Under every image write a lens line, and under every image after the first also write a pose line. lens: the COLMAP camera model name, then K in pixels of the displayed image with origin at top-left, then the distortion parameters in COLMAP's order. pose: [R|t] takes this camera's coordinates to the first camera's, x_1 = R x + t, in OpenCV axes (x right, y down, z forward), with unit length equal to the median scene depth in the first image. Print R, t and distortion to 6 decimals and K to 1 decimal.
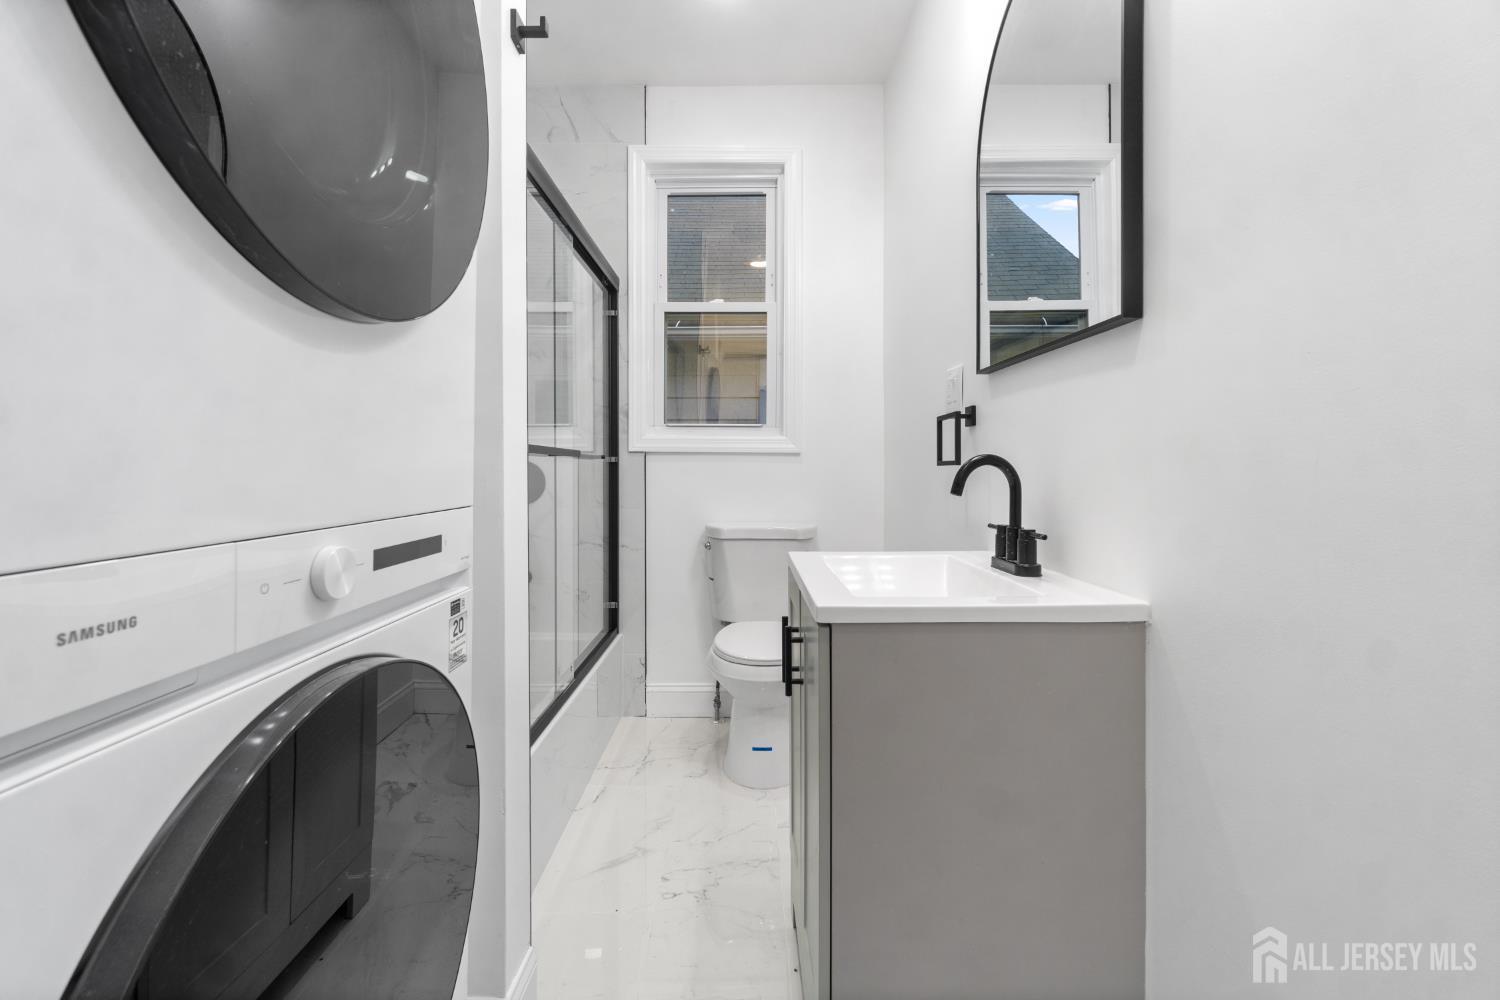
lens RADIAL K [[656.2, 0, 752.6], [0, 656.2, 470.9], [0, 0, 1]] dist [0.021447, 0.000897]
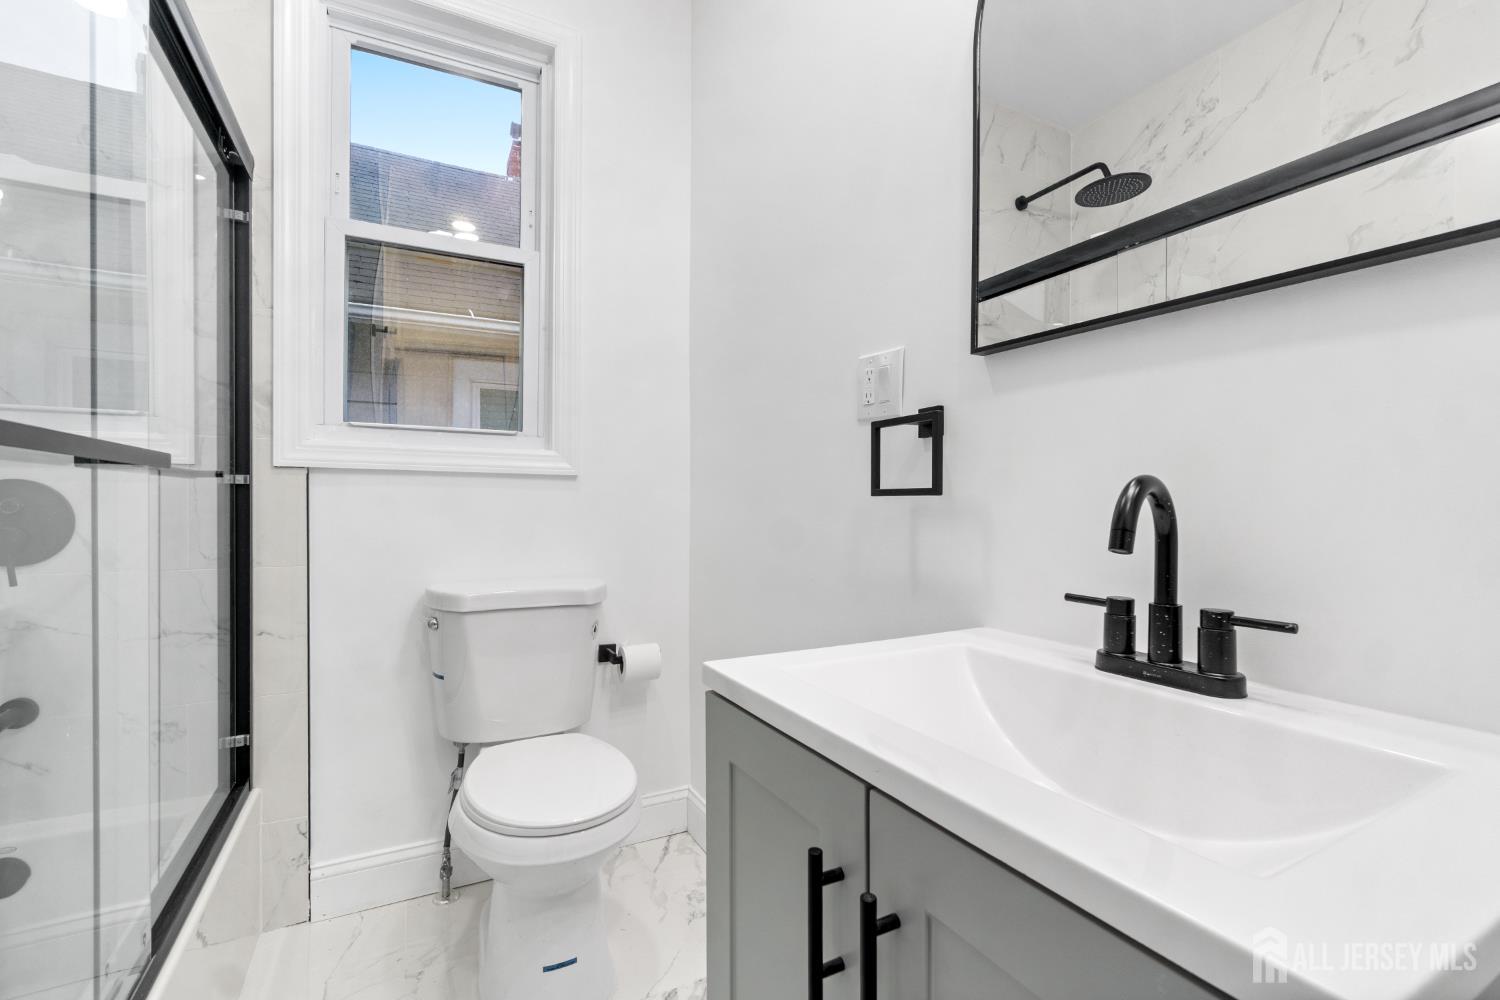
lens RADIAL K [[665.0, 0, 750.5], [0, 665.0, 508.4], [0, 0, 1]] dist [-0.002402, 0.000598]
pose [[0.888092, 0.002175, 0.459660, -0.086875], [-0.006566, 0.999947, 0.007954, -0.000197], [-0.459618, -0.010082, 0.888059, 0.302421]]
